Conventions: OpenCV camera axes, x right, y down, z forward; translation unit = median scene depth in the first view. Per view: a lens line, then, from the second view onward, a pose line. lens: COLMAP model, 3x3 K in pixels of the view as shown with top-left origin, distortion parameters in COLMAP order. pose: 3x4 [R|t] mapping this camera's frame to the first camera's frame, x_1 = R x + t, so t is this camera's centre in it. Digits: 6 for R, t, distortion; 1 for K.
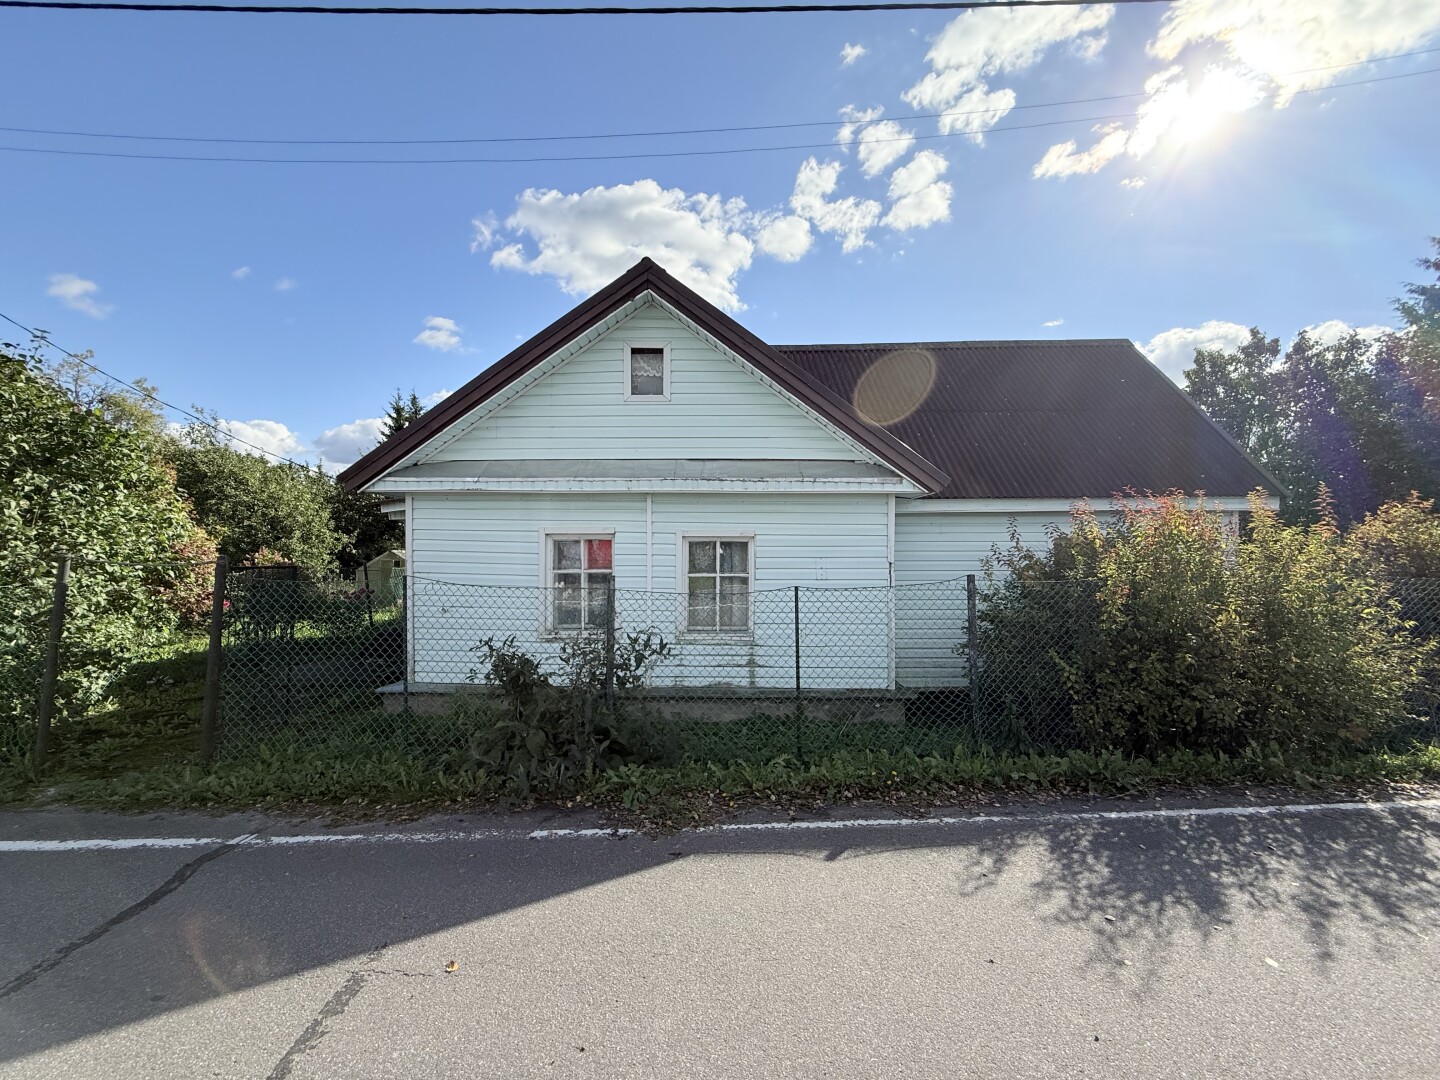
lens RADIAL K [[573.7, 0, 716.2], [0, 573.7, 541.7], [0, 0, 1]] dist [-0.000263, -0.000056]
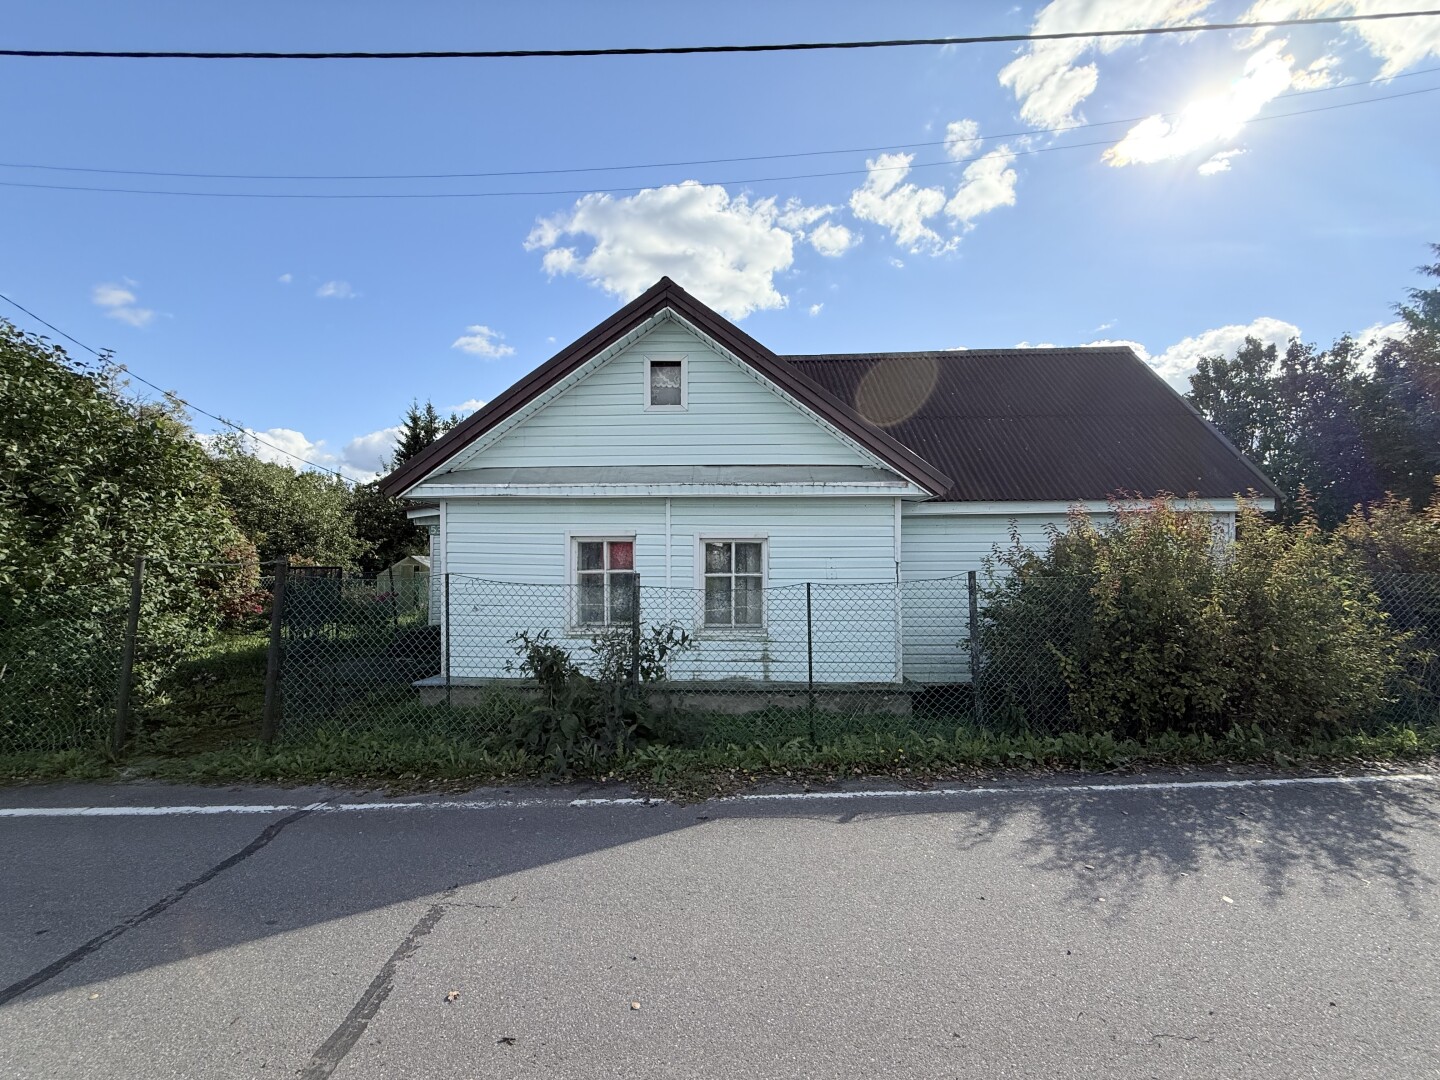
lens RADIAL K [[573.7, 0, 716.2], [0, 573.7, 541.7], [0, 0, 1]] dist [-0.000263, -0.000056]
pose [[0.999863, -0.004237, -0.015993, -0.011999], [0.004062, 0.999931, -0.010986, 0.009234], [0.016039, 0.010920, 0.999812, -0.060294]]
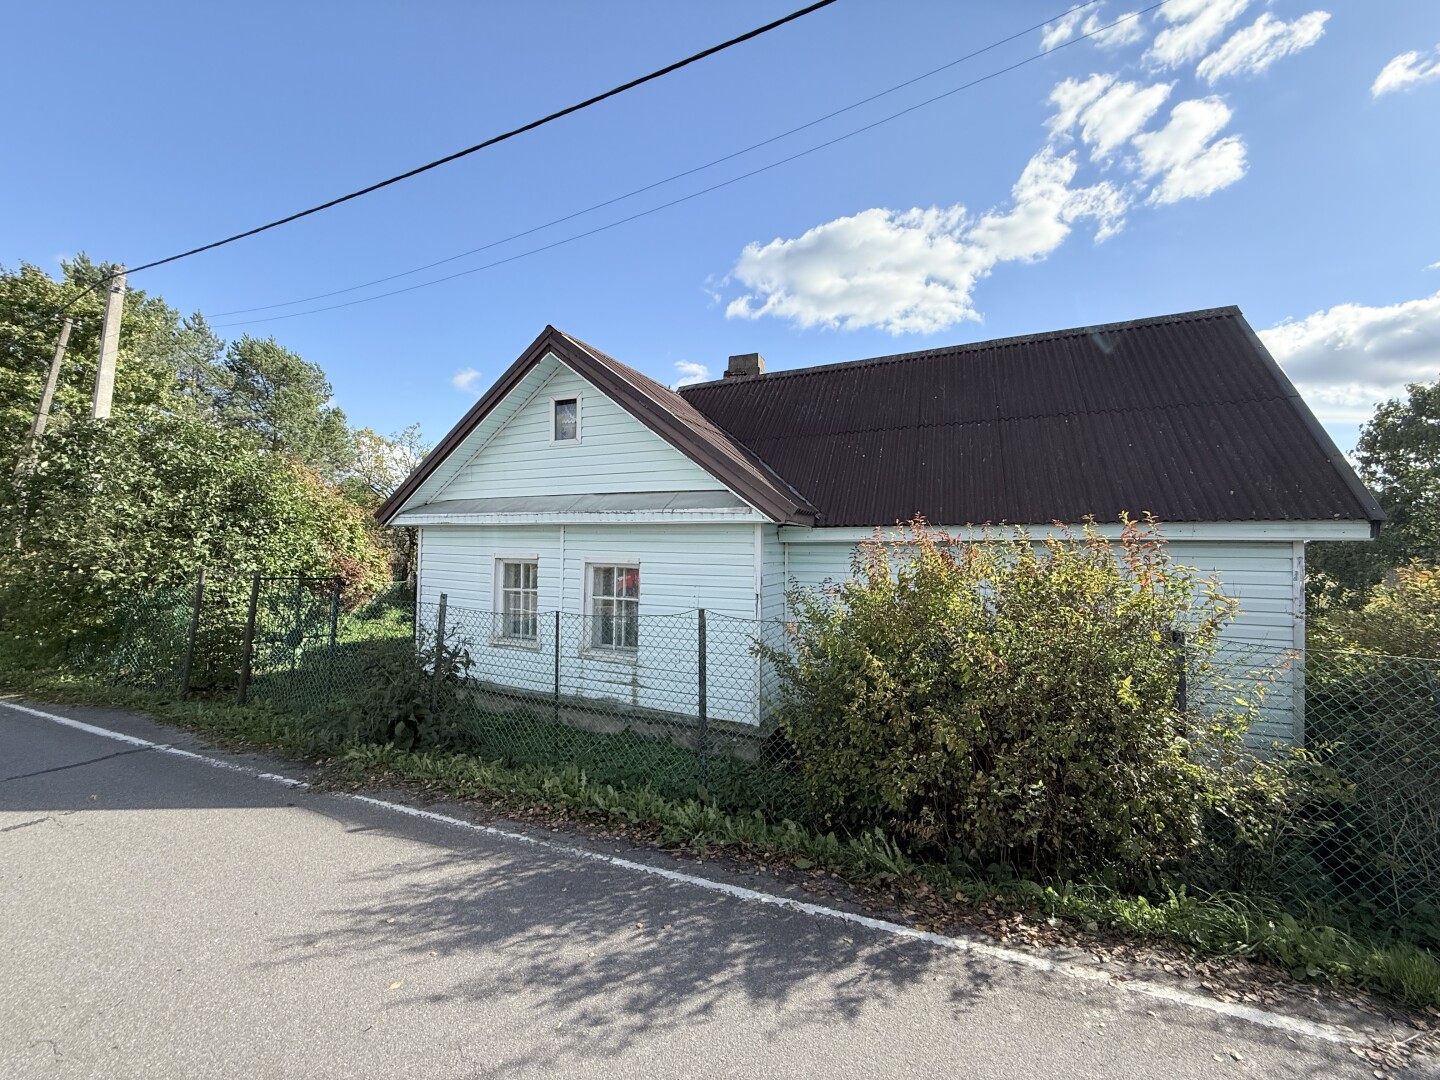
lens RADIAL K [[573.7, 0, 716.2], [0, 573.7, 541.7], [0, 0, 1]] dist [-0.000263, -0.000056]
pose [[0.905791, 0.004220, -0.423703, 0.684497], [-0.019098, 0.999341, -0.030876, -0.021449], [0.423294, 0.036059, 0.905275, 0.093054]]
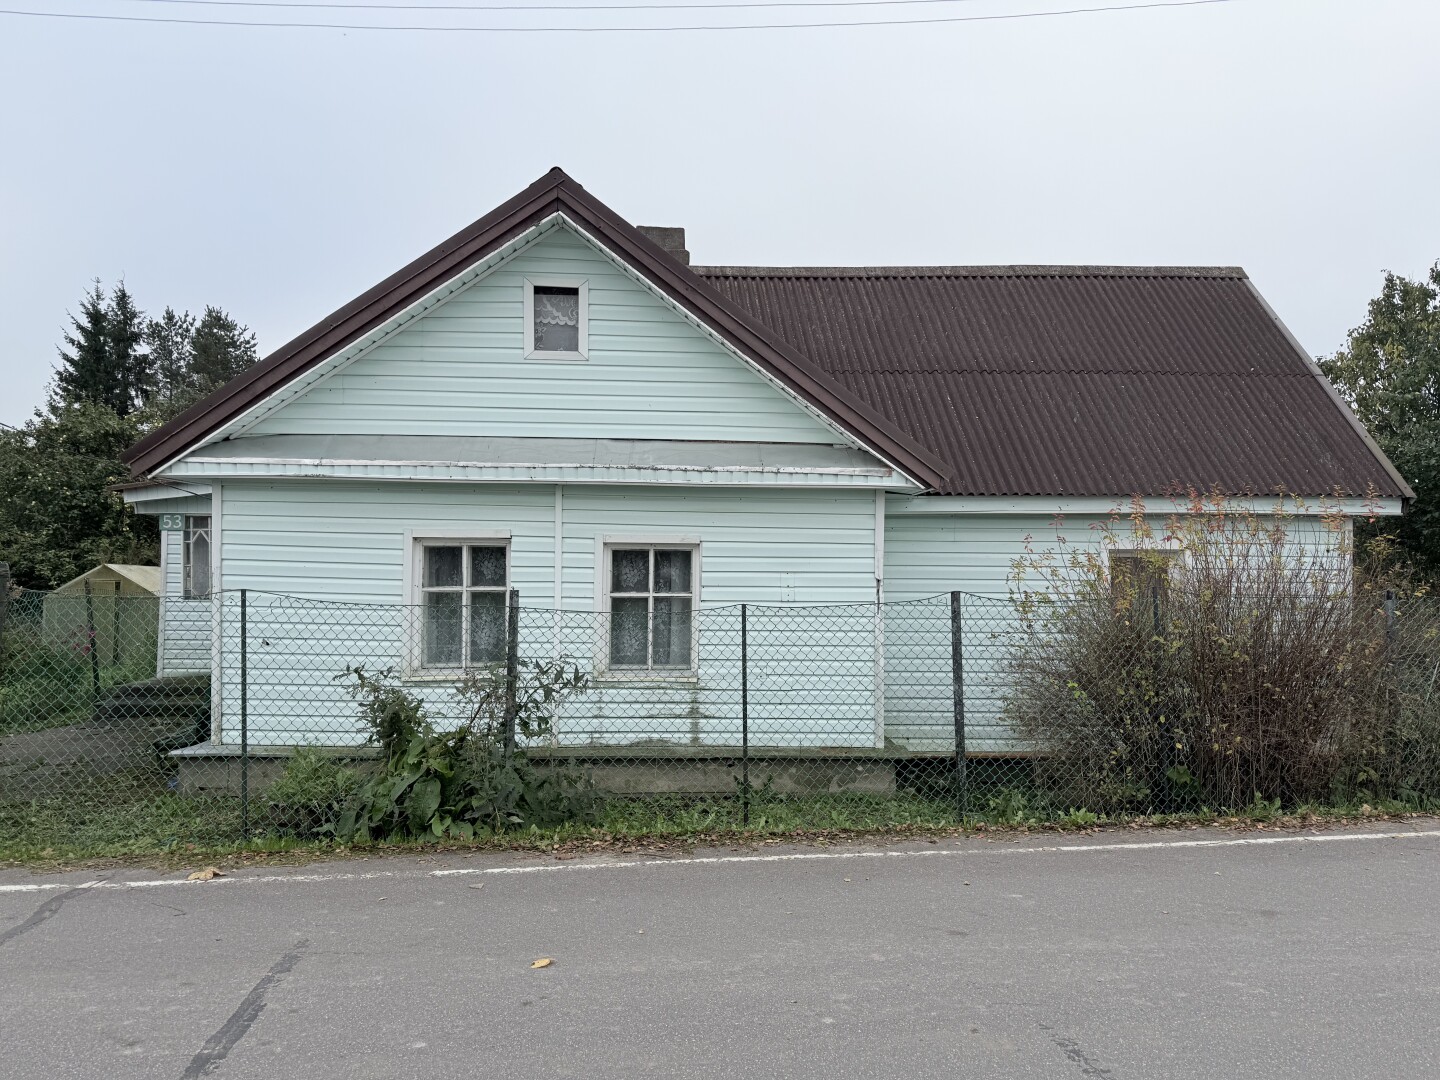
lens RADIAL K [[1003.5, 0, 727.2], [0, 1003.5, 547.9], [0, 0, 1]] dist [0.102137, -0.126150]
pose [[0.997707, 0.008002, 0.067210, 0.015003], [-0.007538, 0.999946, -0.007158, 0.005855], [-0.067263, 0.006634, 0.997713, -0.329257]]
